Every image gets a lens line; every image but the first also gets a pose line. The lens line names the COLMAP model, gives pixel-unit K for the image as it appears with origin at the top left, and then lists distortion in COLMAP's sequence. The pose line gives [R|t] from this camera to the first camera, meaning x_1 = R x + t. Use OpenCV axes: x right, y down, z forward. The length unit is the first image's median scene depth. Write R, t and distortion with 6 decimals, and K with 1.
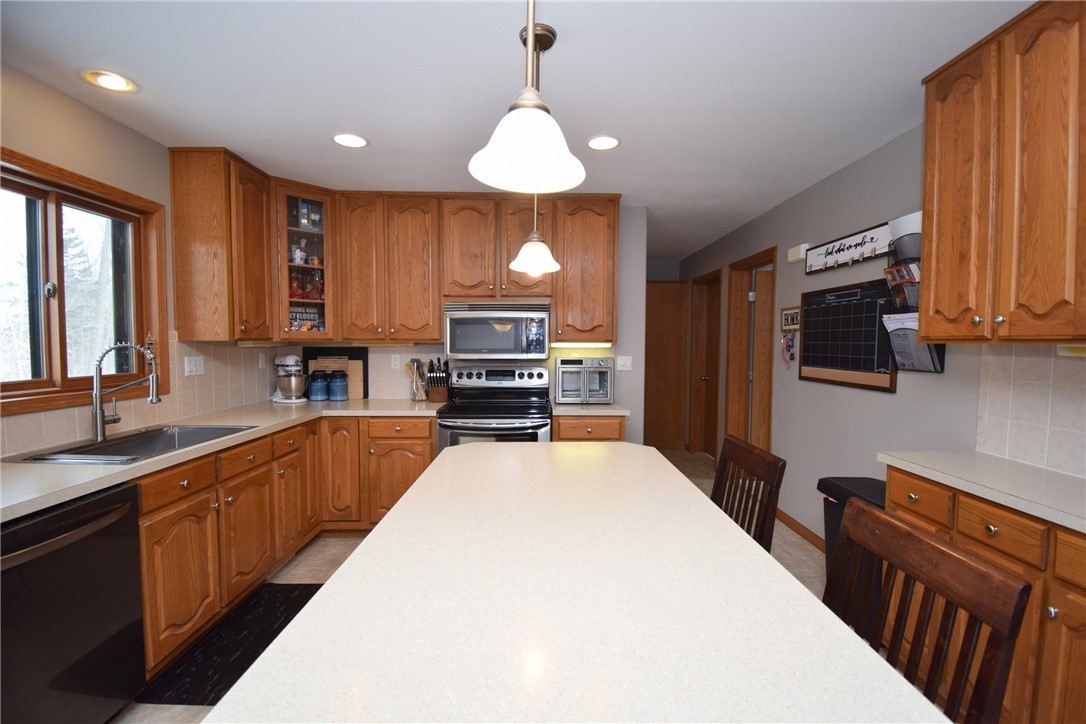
lens RADIAL K [[472.3, 0, 546.4], [0, 472.3, 365.0], [0, 0, 1]] dist [0.021227, -0.026211]
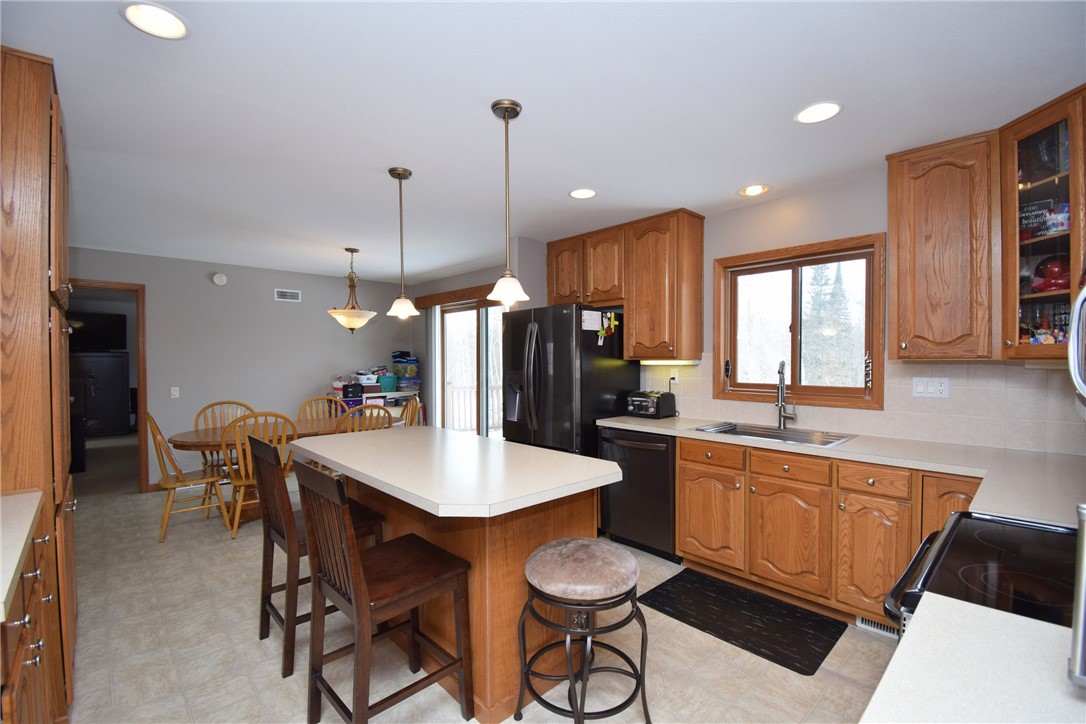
lens RADIAL K [[472.3, 0, 548.9], [0, 472.3, 364.3], [0, 0, 1]] dist [0.013450, -0.018894]
pose [[-0.729316, 0.005359, -0.684156, 0.384803], [-0.035004, 0.998368, 0.045134, -0.053334], [0.683281, 0.056865, -0.727938, 1.047046]]
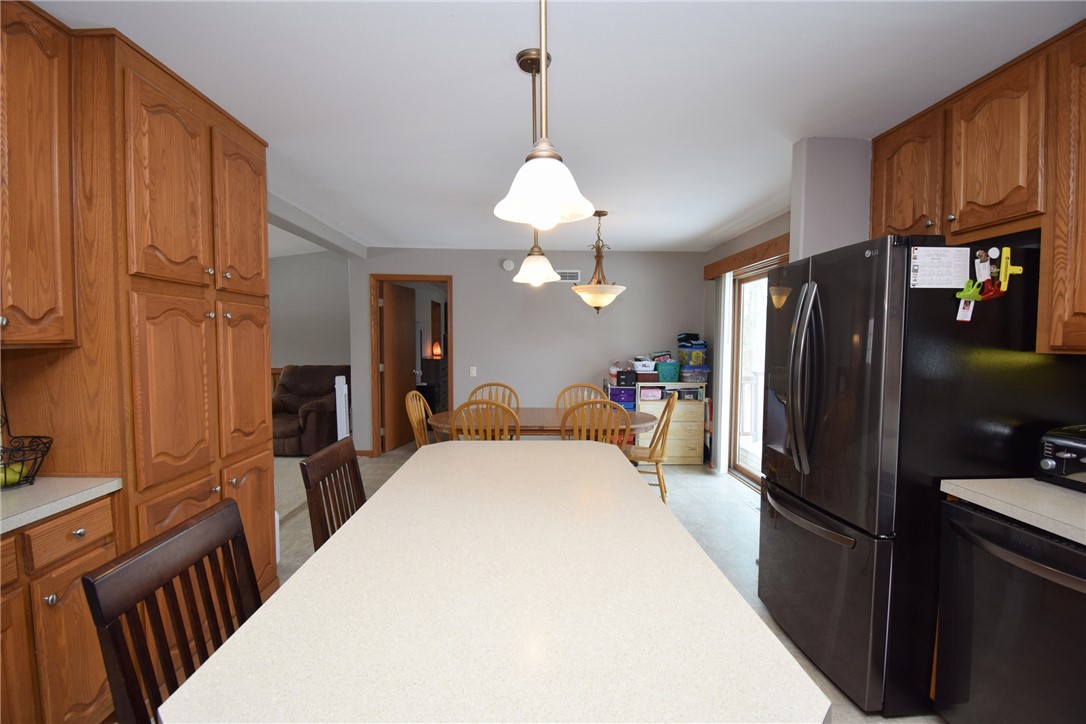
lens RADIAL K [[480.2, 0, 548.0], [0, 480.2, 365.5], [0, 0, 1]] dist [0.022054, -0.027333]
pose [[-0.999536, -0.007823, -0.029425, -0.010271], [-0.010811, 0.994645, 0.102781, -0.052294], [0.028464, 0.103052, -0.994269, 0.821658]]
